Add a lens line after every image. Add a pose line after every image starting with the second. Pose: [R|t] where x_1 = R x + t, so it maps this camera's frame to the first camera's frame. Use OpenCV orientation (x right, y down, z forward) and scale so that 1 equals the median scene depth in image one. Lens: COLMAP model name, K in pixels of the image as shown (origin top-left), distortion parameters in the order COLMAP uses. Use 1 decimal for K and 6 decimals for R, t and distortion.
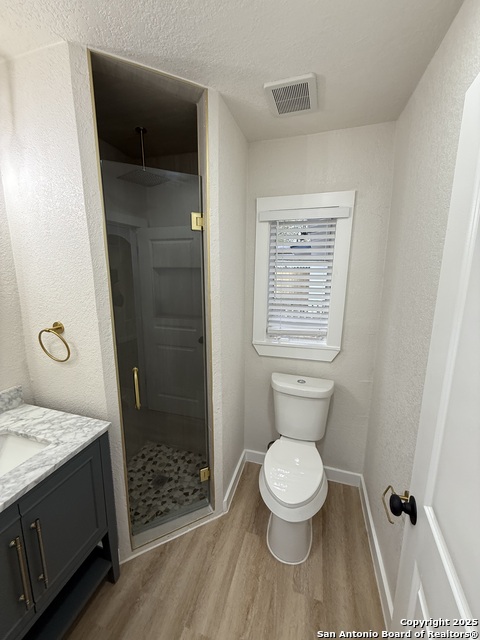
lens RADIAL K [[255.0, 0, 238.7], [0, 255.0, 316.3], [0, 0, 1]] dist [0.001136, -0.000292]
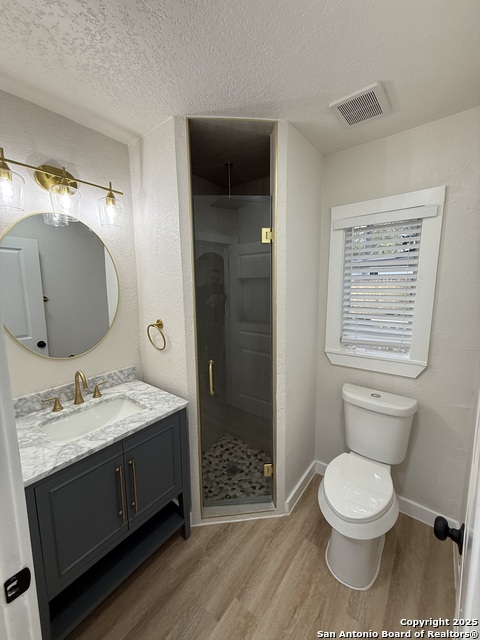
lens RADIAL K [[255.0, 0, 238.9], [0, 255.0, 316.3], [0, 0, 1]] dist [0.001136, -0.000292]
pose [[0.929818, 0.028308, -0.366928, 0.141215], [-0.046644, 0.998062, -0.041200, 0.035709], [0.365051, 0.055424, 0.929336, -0.072346]]
